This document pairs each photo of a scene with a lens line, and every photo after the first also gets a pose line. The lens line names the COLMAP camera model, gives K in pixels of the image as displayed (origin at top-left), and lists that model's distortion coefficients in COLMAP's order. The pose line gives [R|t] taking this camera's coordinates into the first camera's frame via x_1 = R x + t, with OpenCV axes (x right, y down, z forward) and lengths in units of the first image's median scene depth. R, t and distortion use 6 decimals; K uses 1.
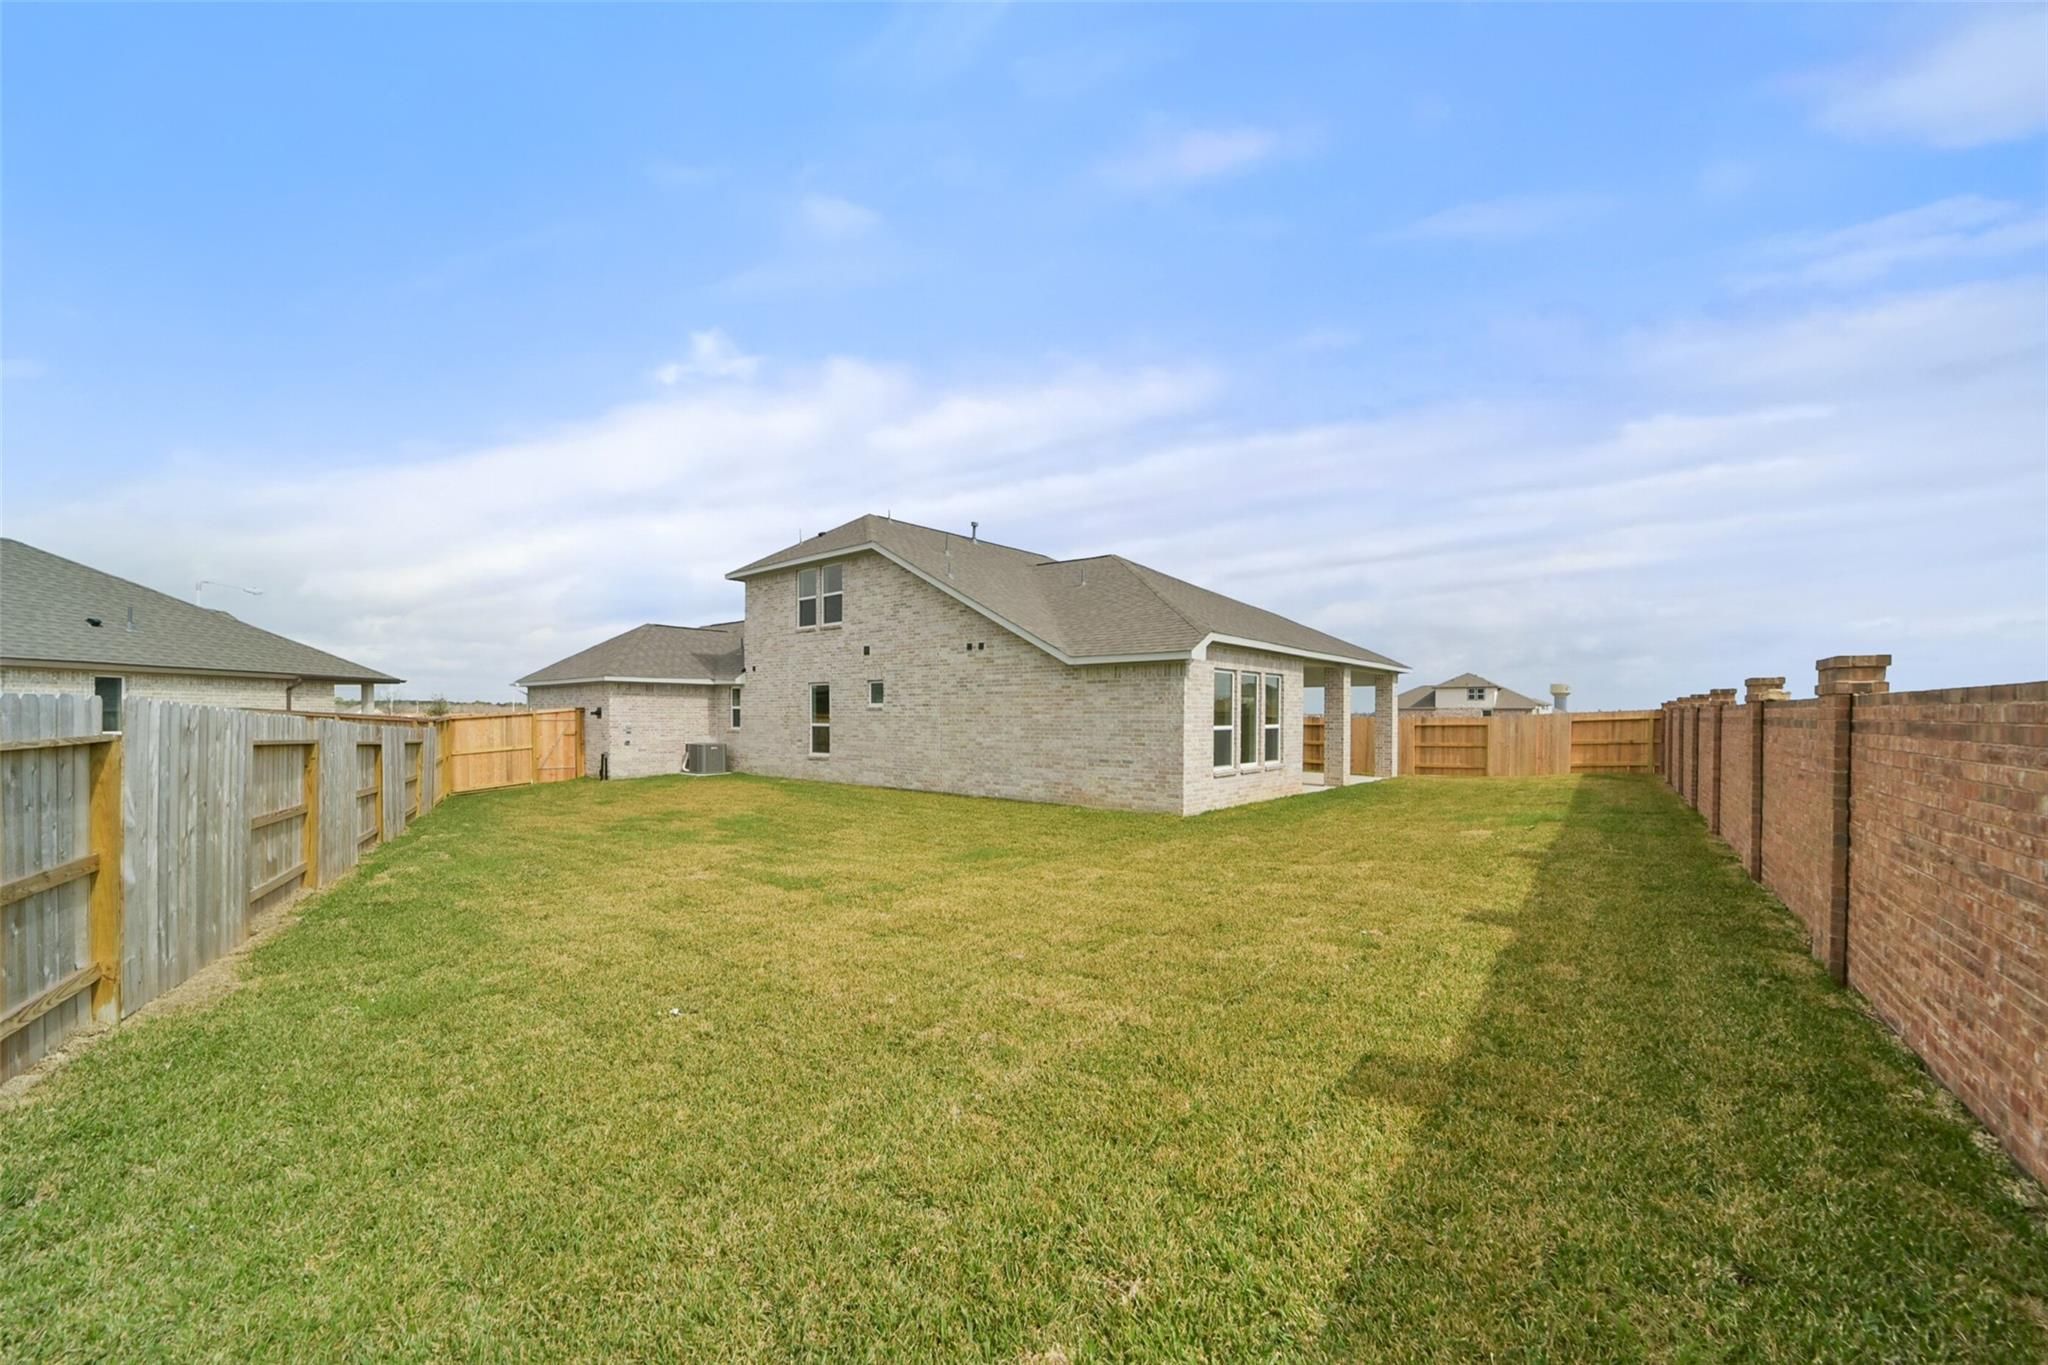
lens RADIAL K [[805.7, 0, 1031.0], [0, 805.7, 690.1], [0, 0, 1]] dist [-0.035339, 0.008614]
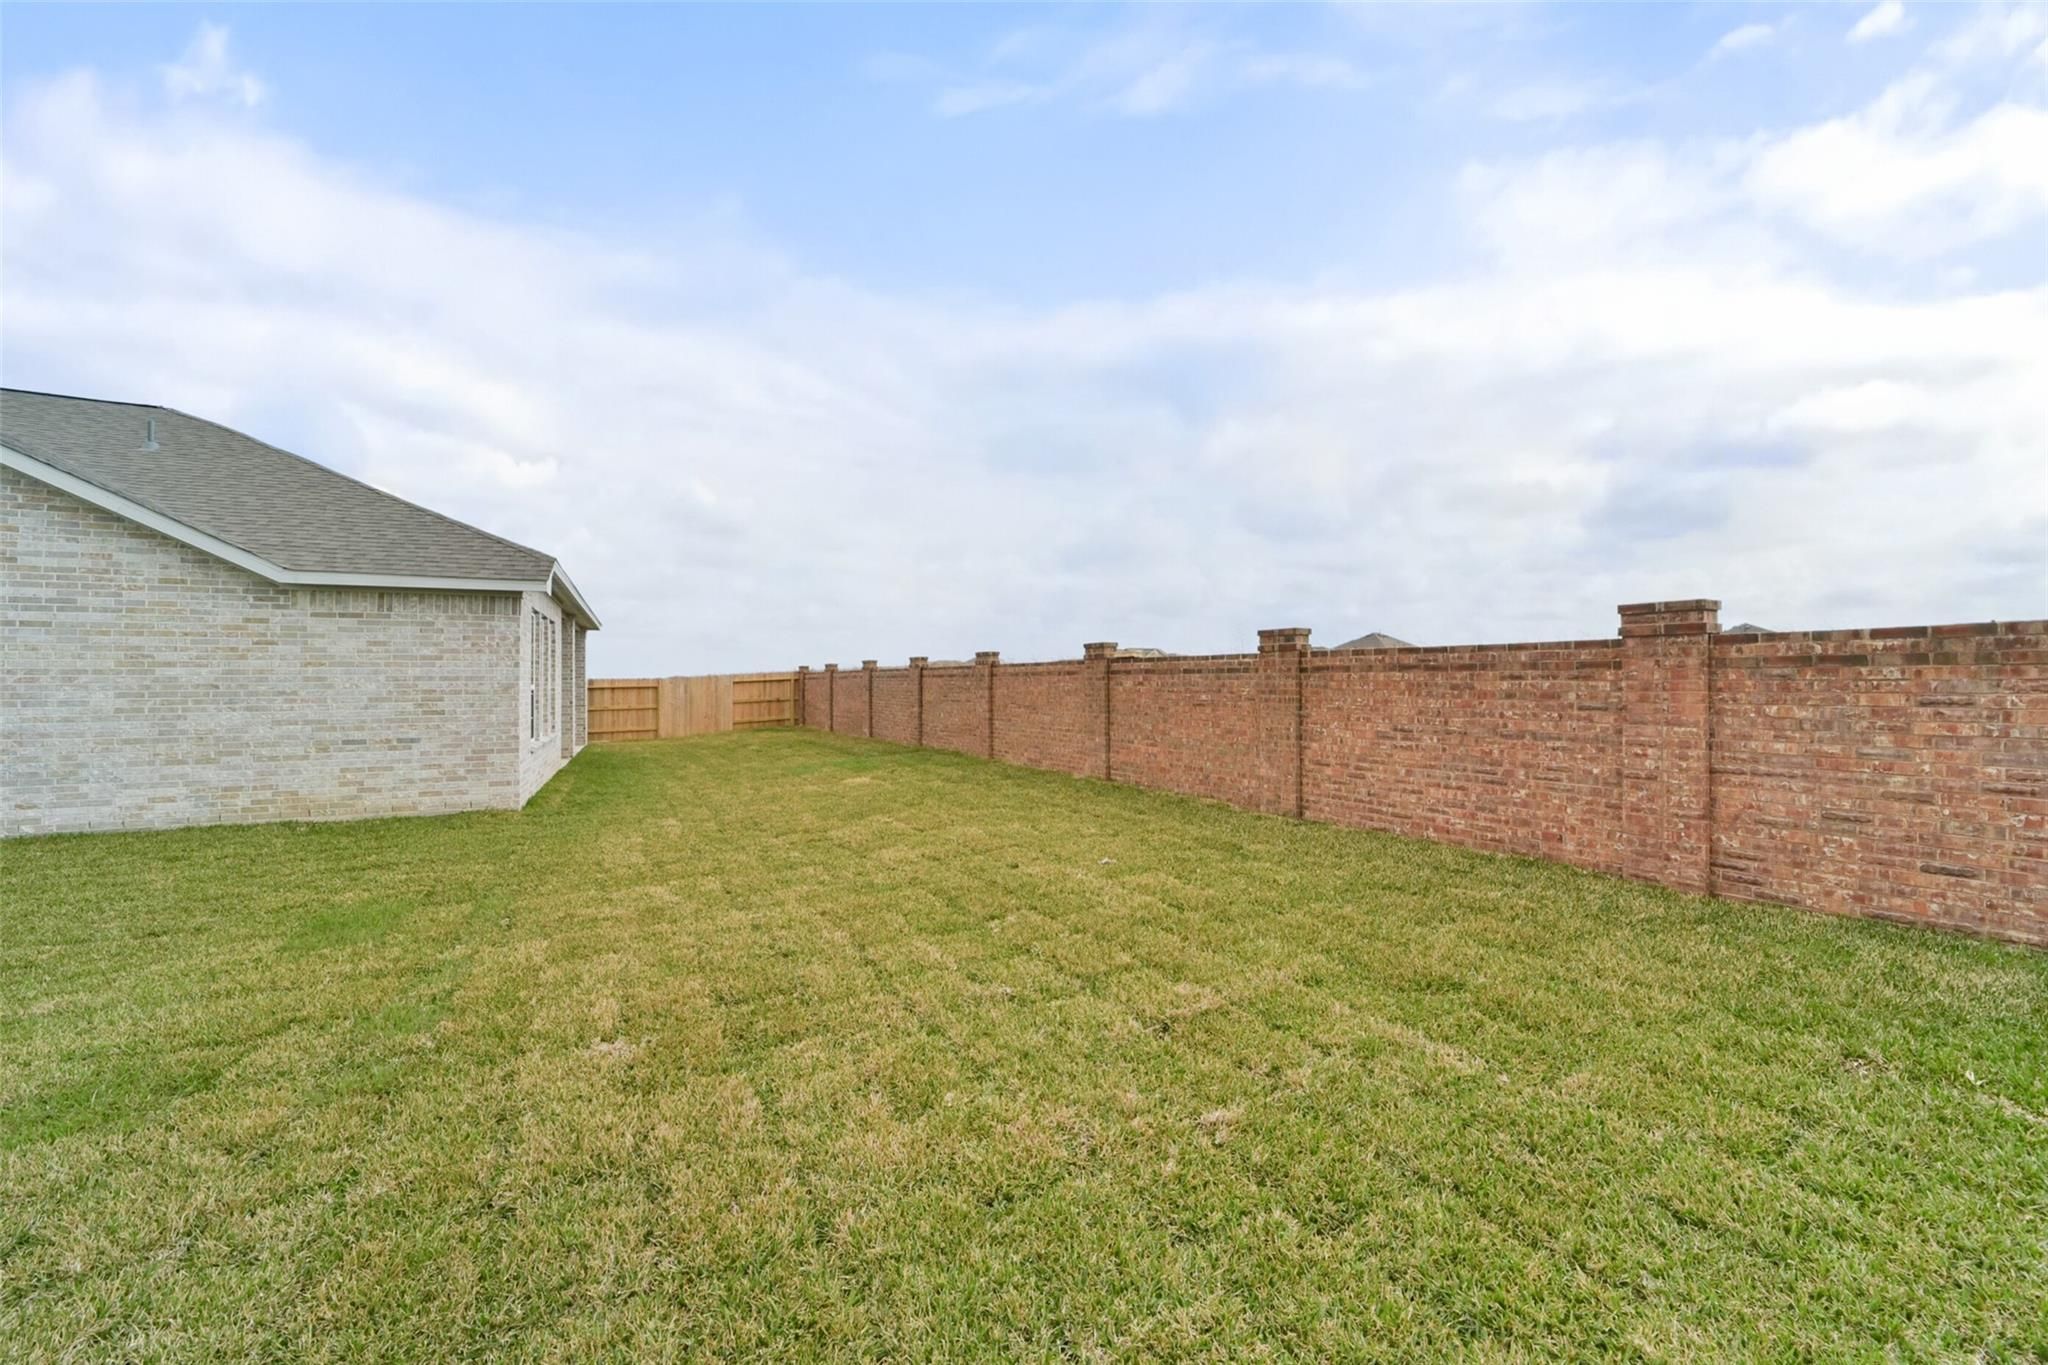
lens RADIAL K [[805.7, 0, 1031.0], [0, 805.7, 690.1], [0, 0, 1]] dist [-0.035339, 0.008614]
pose [[0.412132, -0.013978, 0.911017, -0.244100], [-0.023575, 0.999384, 0.025999, 0.018792], [-0.910819, -0.032192, 0.411549, 0.264495]]
